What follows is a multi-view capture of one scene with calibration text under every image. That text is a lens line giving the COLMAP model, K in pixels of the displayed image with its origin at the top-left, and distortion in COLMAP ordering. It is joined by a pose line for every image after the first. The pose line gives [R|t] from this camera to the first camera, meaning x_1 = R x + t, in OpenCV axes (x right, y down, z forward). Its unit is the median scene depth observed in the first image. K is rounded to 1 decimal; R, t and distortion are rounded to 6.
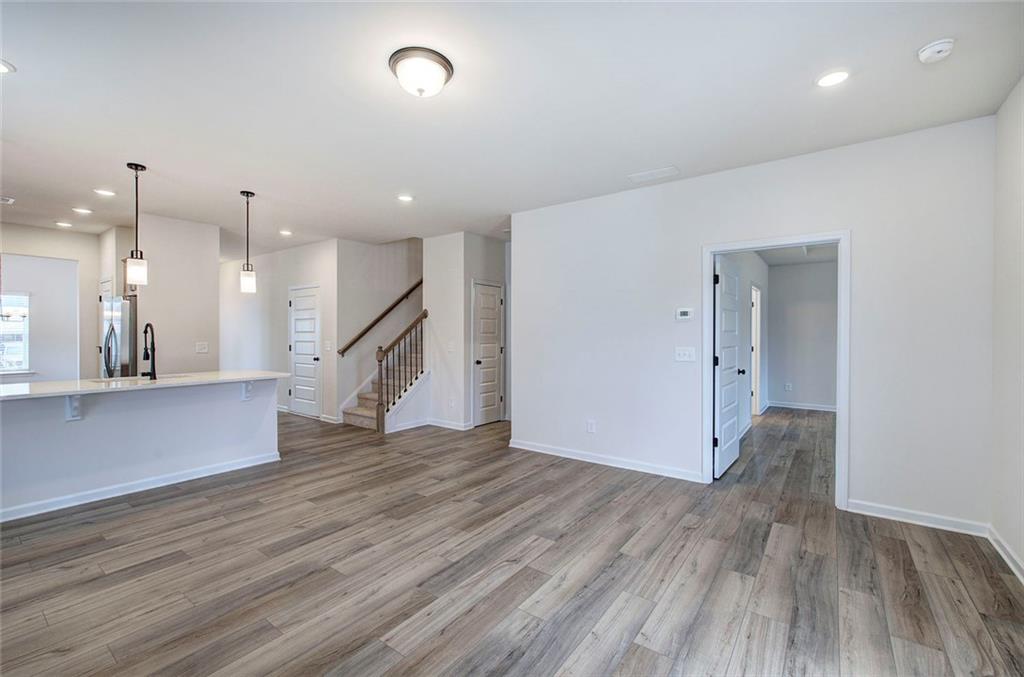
lens RADIAL K [[431.6, 0, 513.8], [0, 431.6, 337.4], [0, 0, 1]] dist [-0.009024, 0.002838]
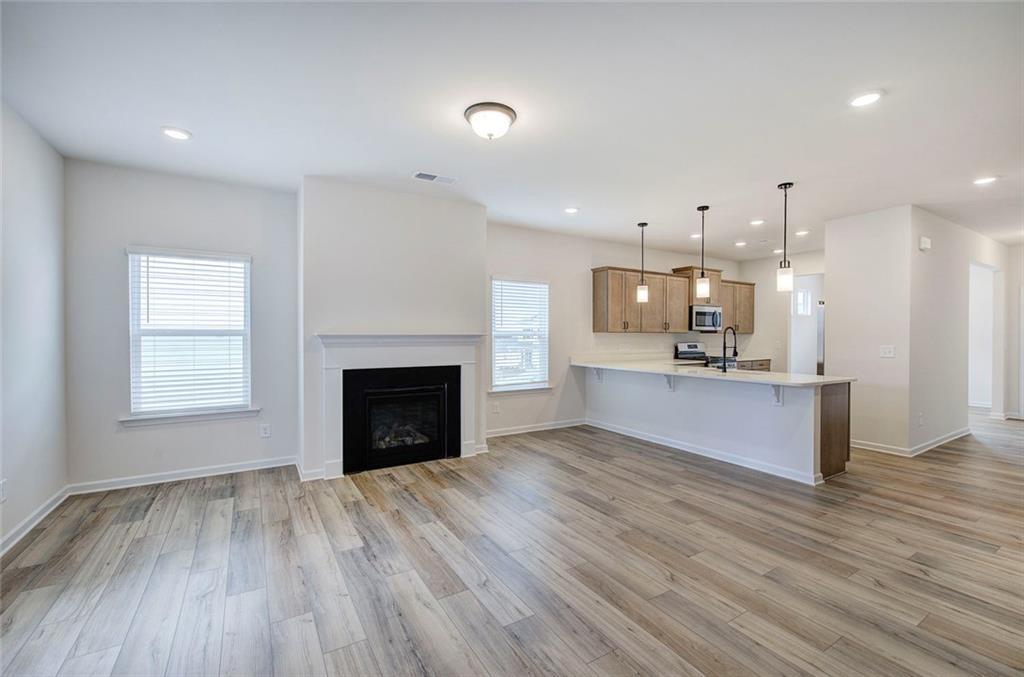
lens RADIAL K [[431.6, 0, 513.8], [0, 431.6, 337.4], [0, 0, 1]] dist [-0.009024, 0.002838]
pose [[-0.377358, 0.003390, -0.926061, 0.584297], [-0.010347, 0.999915, 0.007877, -0.005938], [0.926010, 0.012554, -0.377291, 0.999595]]
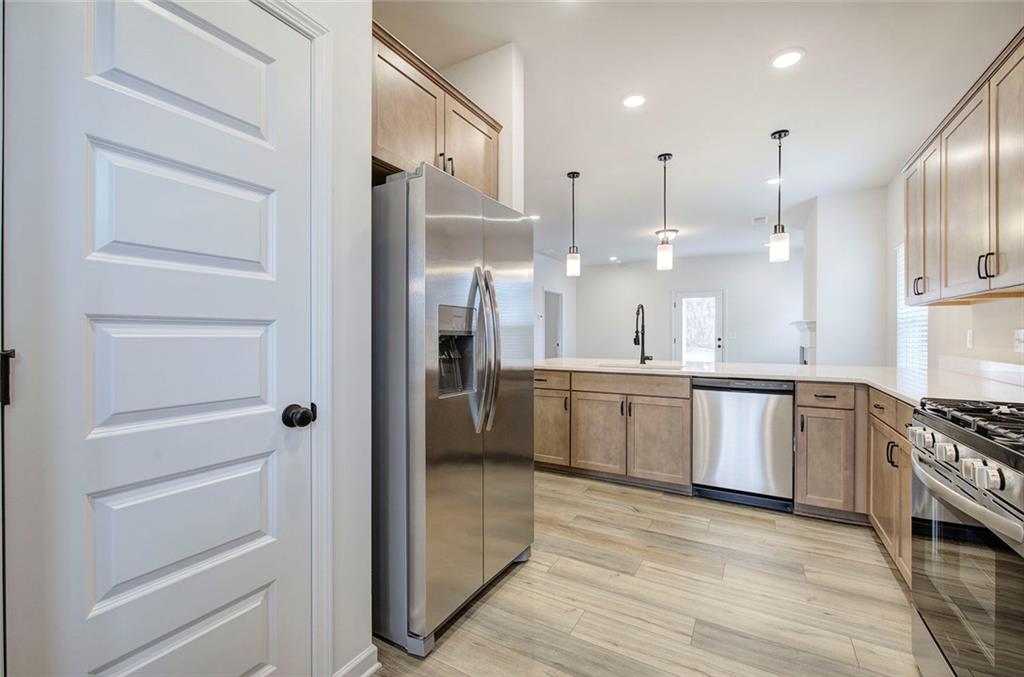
lens RADIAL K [[431.6, 0, 513.8], [0, 431.6, 337.4], [0, 0, 1]] dist [-0.009024, 0.002838]
pose [[-0.109079, -0.009142, 0.993991, -1.945709], [0.006317, 0.999931, 0.009890, 0.029823], [-0.994013, 0.007358, -0.109014, 1.534806]]
